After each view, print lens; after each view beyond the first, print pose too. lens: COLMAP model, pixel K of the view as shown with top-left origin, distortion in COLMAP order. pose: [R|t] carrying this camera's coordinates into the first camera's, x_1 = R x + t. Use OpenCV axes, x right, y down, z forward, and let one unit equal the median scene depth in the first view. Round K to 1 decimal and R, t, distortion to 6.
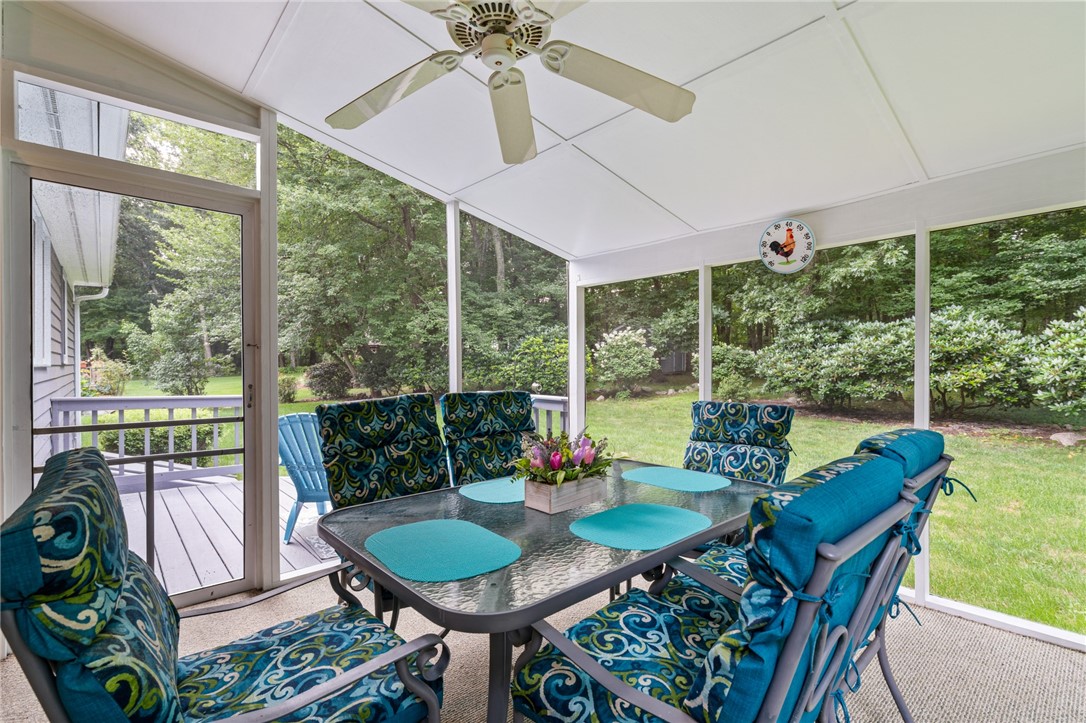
lens RADIAL K [[492.6, 0, 545.2], [0, 492.6, 362.8], [0, 0, 1]] dist [0.000752, 0.000564]
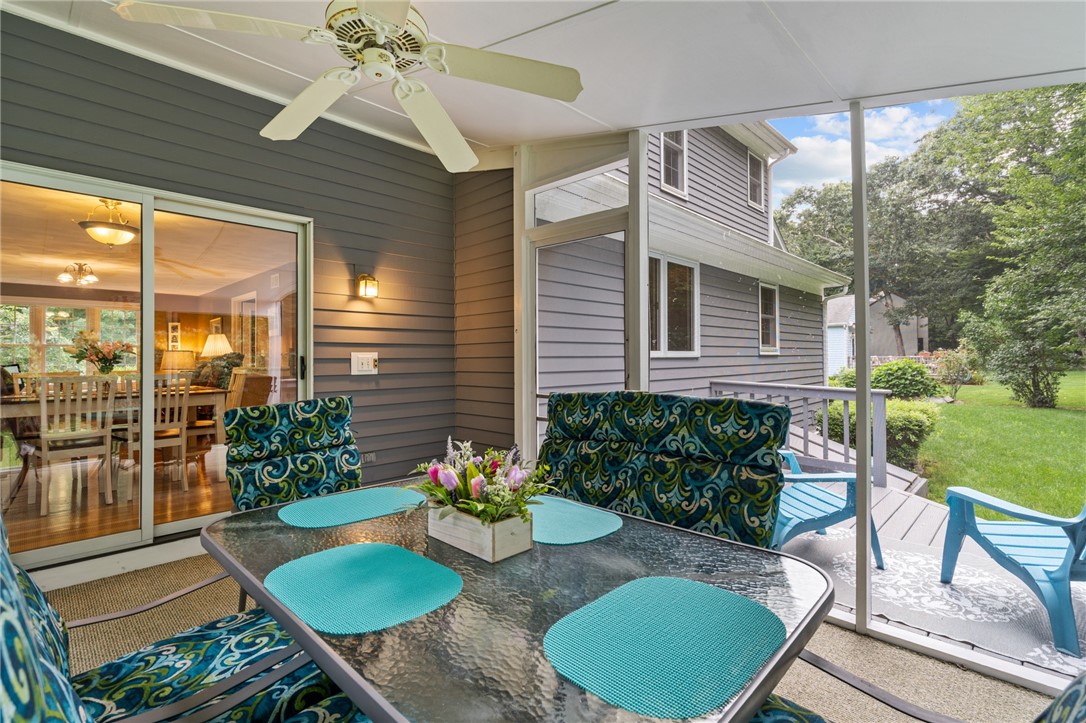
lens RADIAL K [[492.6, 0, 545.2], [0, 492.6, 362.8], [0, 0, 1]] dist [0.000752, 0.000564]
pose [[0.072042, 0.012437, -0.997324, 0.579435], [0.009897, 0.999864, 0.013184, -0.000118], [0.997353, -0.010820, 0.071909, 0.759959]]
